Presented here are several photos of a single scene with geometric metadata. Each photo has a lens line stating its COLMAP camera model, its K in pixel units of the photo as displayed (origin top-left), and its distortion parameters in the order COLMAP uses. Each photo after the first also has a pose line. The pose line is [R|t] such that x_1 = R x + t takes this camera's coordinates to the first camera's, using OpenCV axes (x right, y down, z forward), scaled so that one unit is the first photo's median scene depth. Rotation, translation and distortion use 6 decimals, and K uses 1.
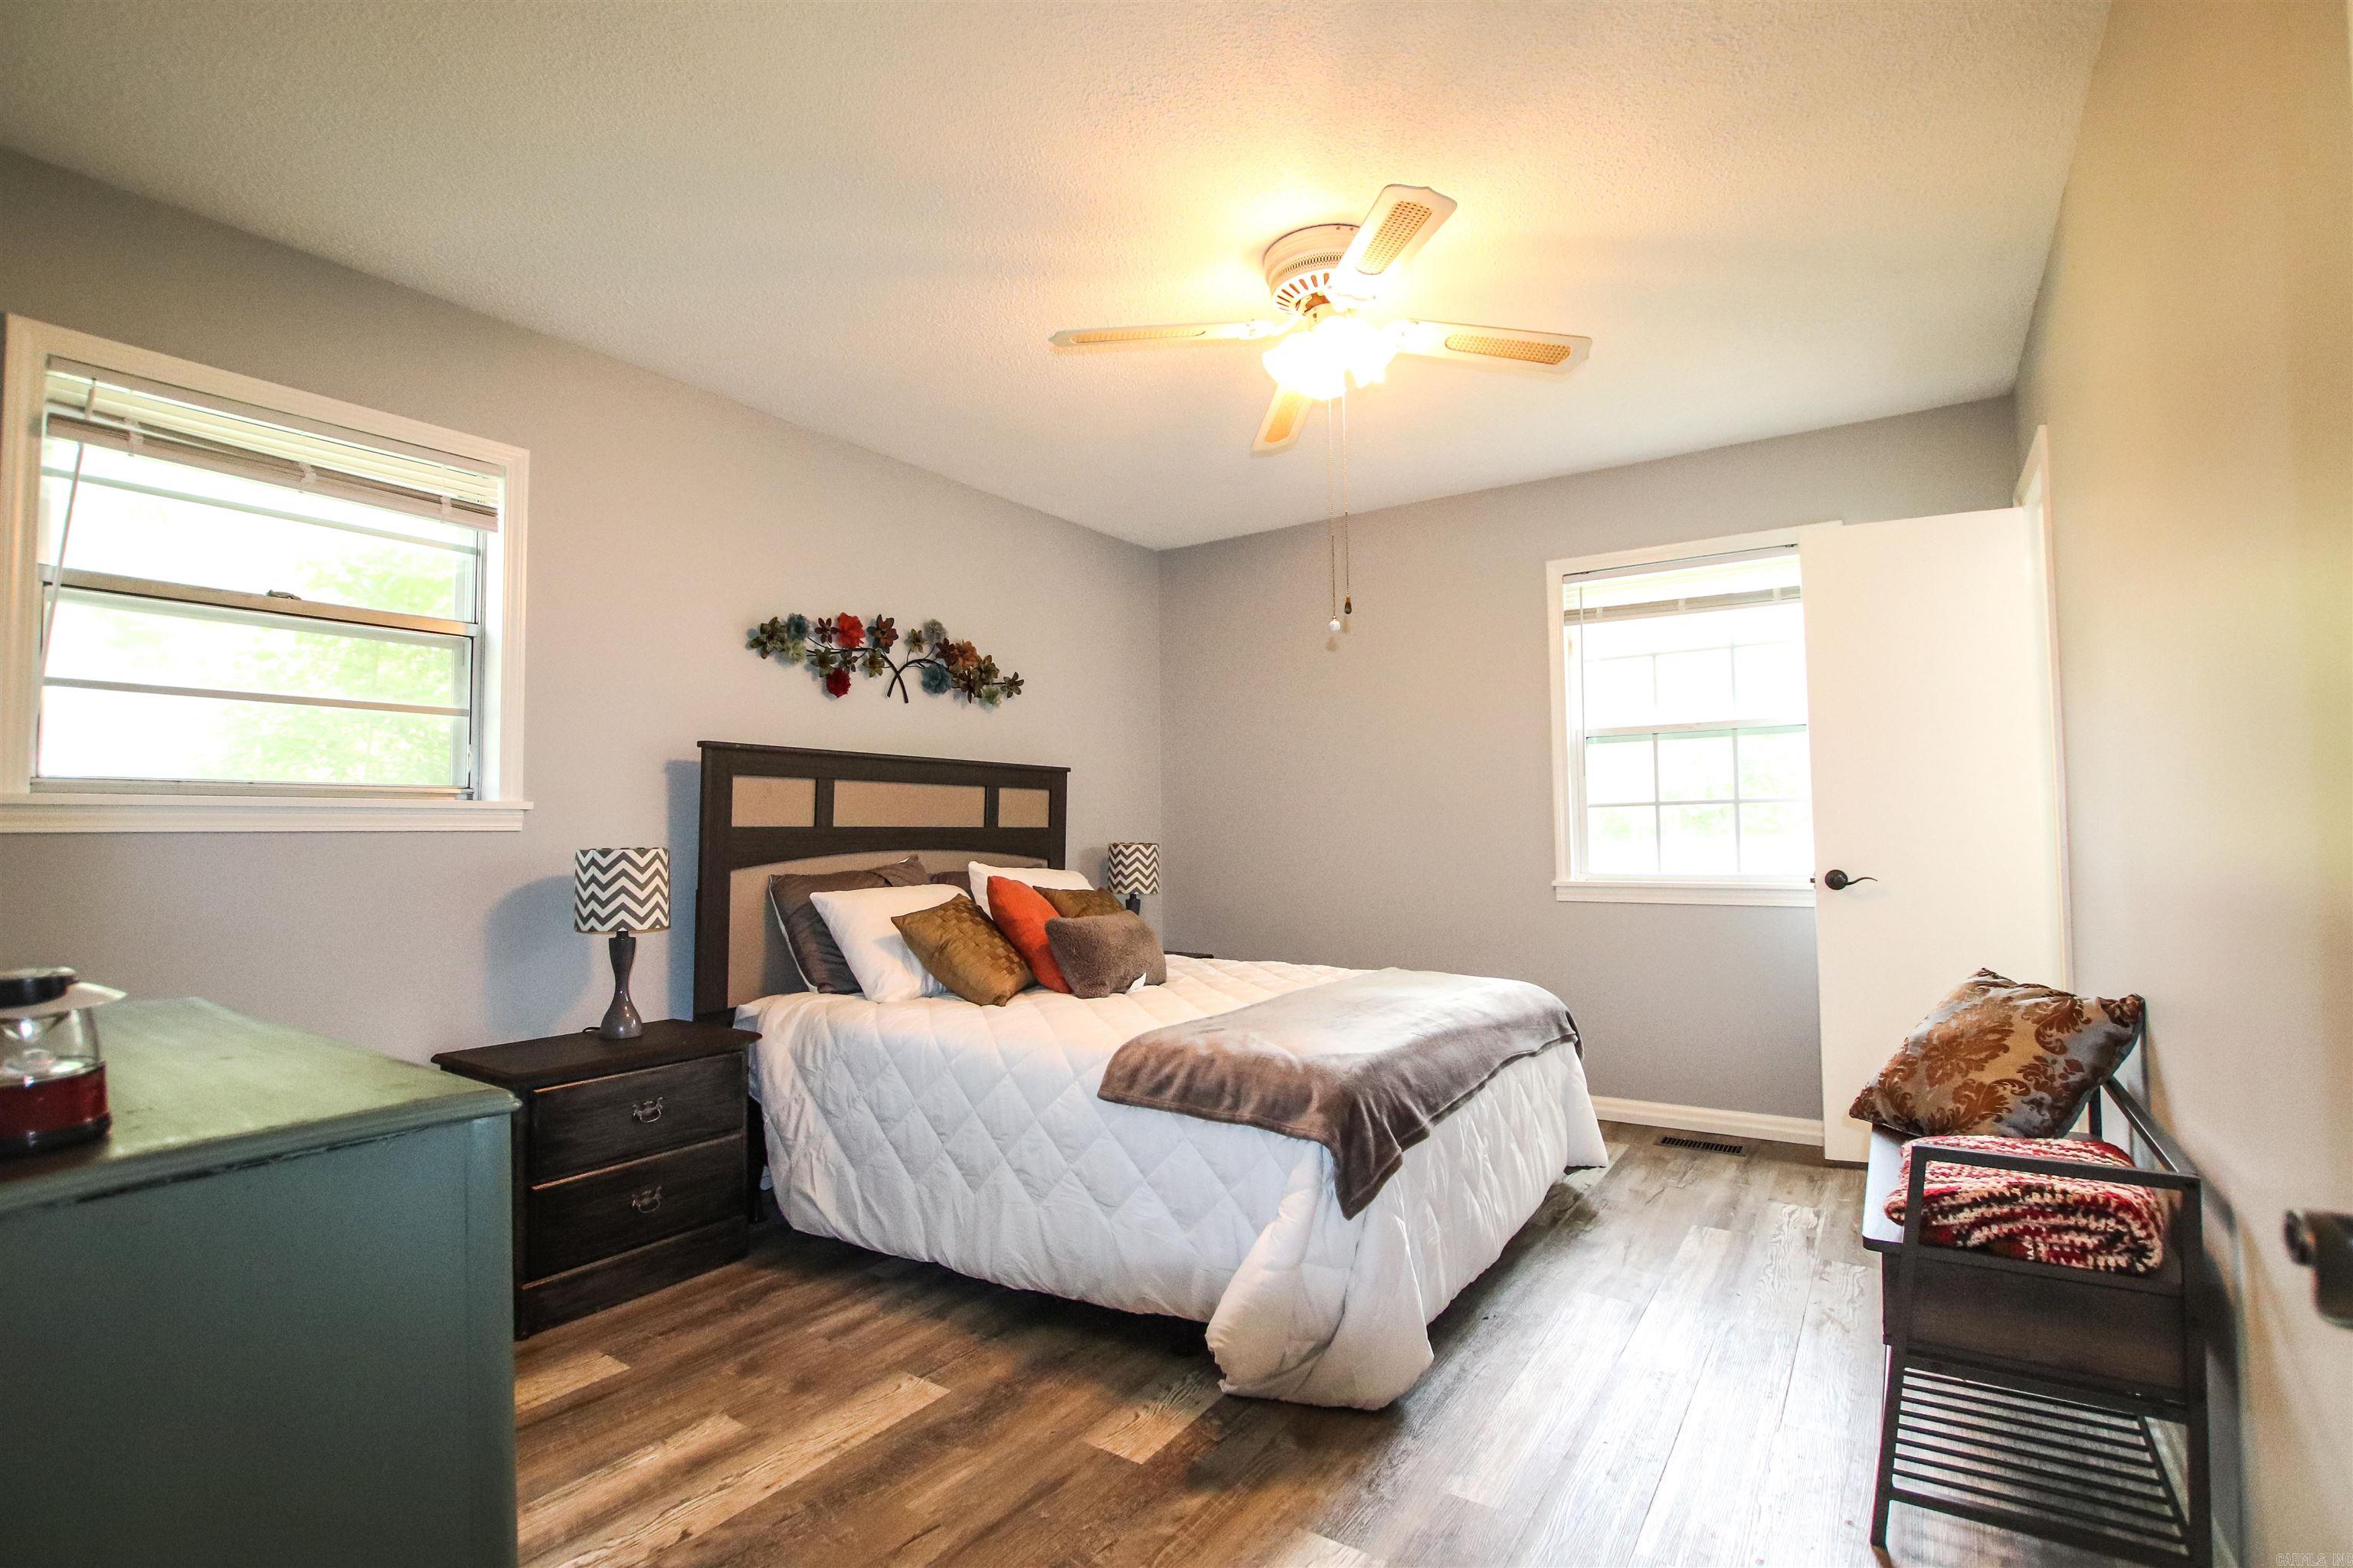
lens RADIAL K [[1106.3, 0, 1169.8], [0, 1106.3, 781.9], [0, 0, 1]] dist [-0.030125, 0.000391]
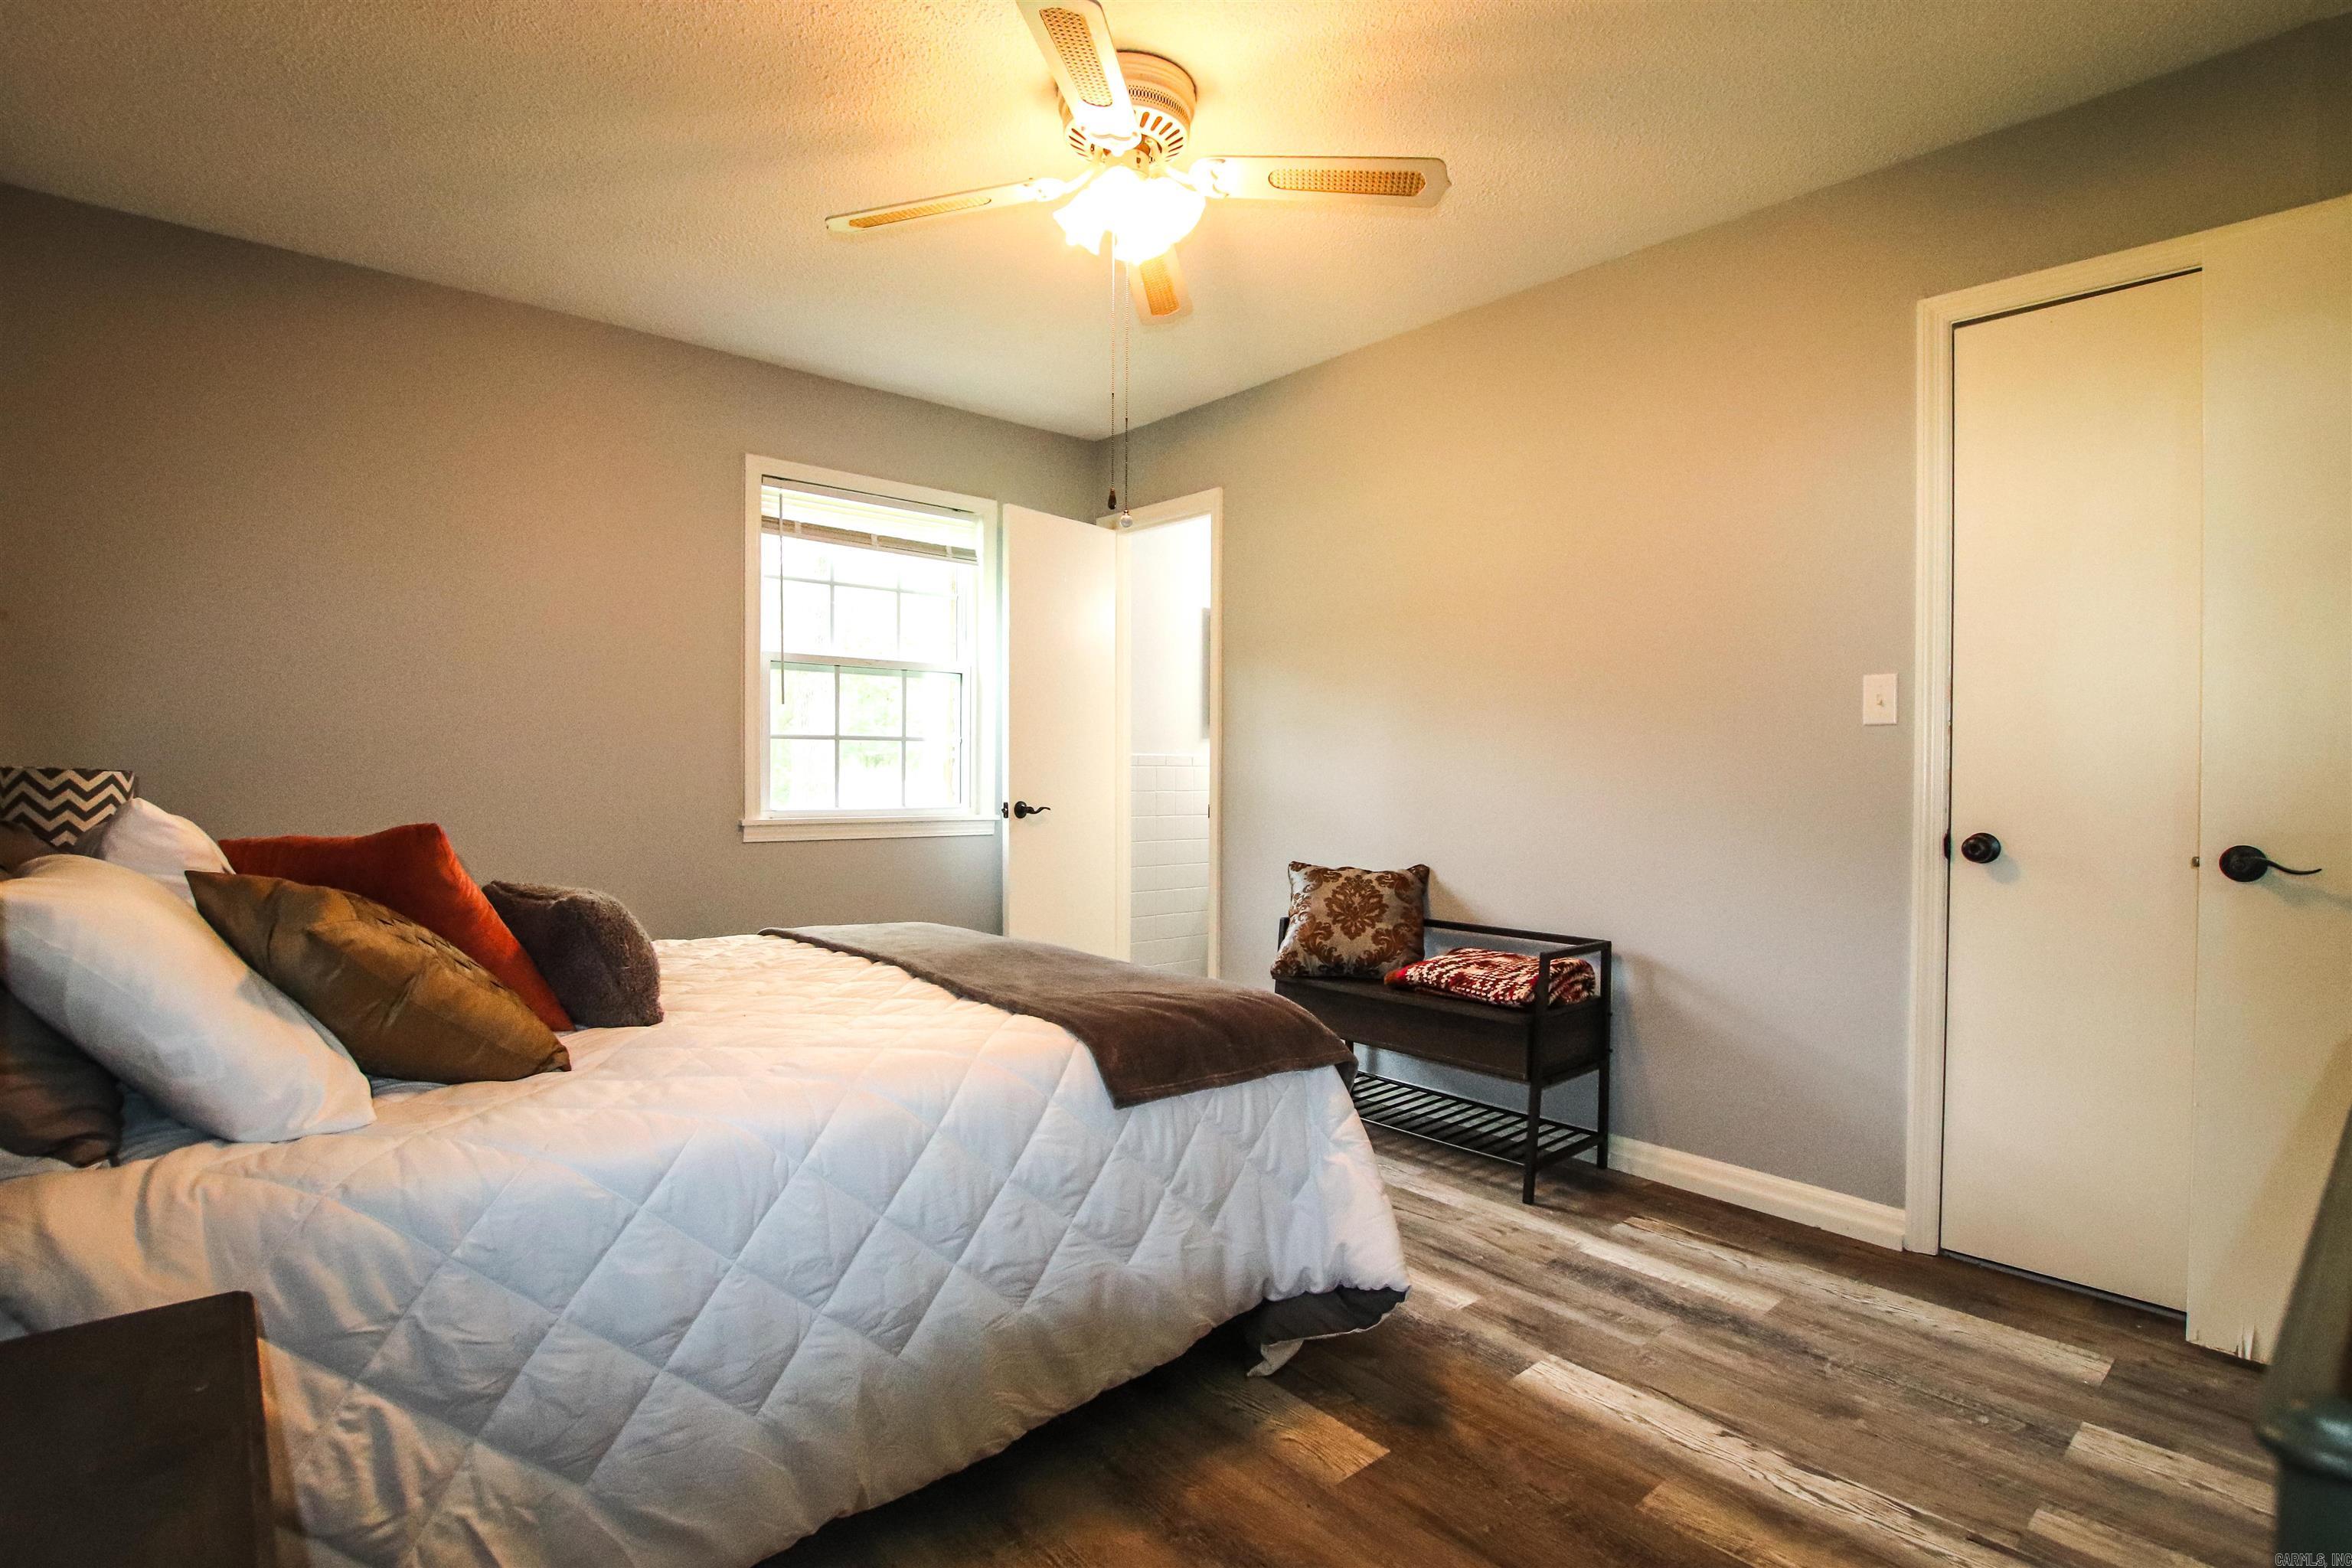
lens RADIAL K [[1132.3, 0, 1176.0], [0, 1132.3, 784.0], [0, 0, 1]] dist [-0.031080, 0.000301]
pose [[0.240928, 0.006613, 0.970521, -0.521293], [-0.053736, 0.998534, 0.006536, 0.043650], [-0.969054, -0.053727, 0.240930, 0.530124]]
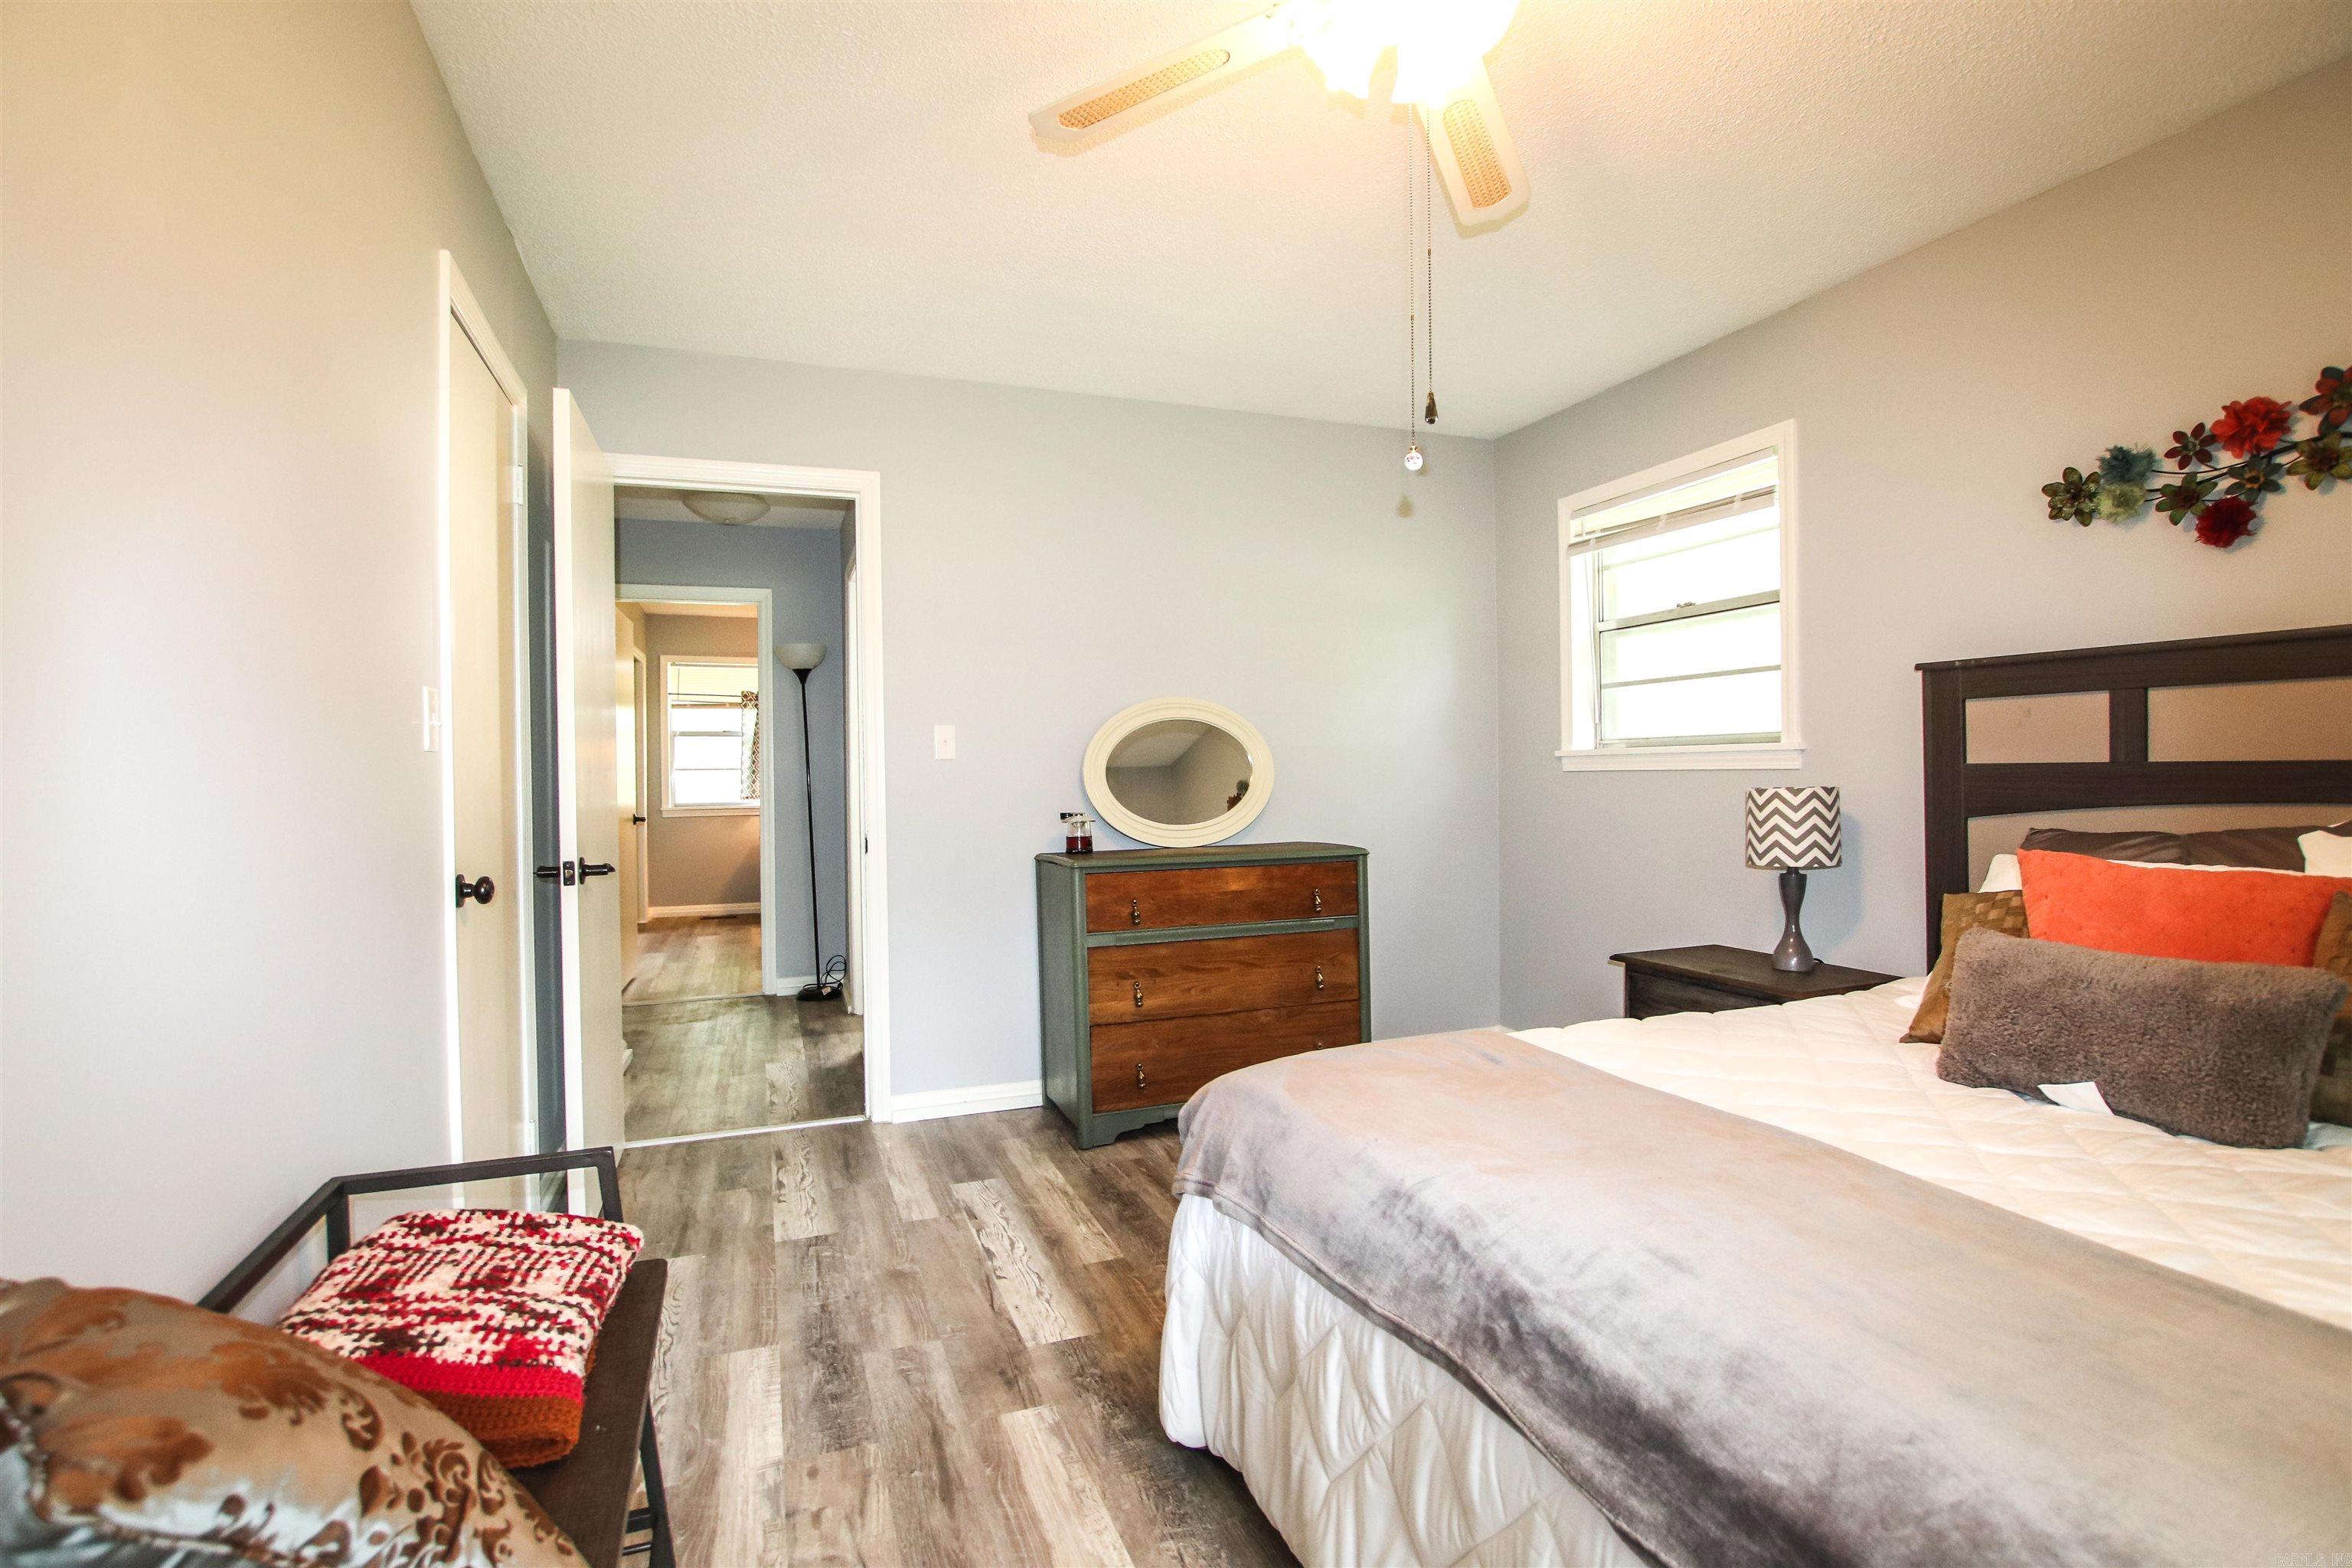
lens RADIAL K [[1105.8, 0, 1169.3], [0, 1105.8, 781.9], [0, 0, 1]] dist [-0.030125, 0.000391]
pose [[-0.556048, 0.017805, -0.830959, 0.550447], [0.055749, 0.998318, -0.015914, 0.032090], [0.829278, -0.055174, -0.556106, 0.888972]]
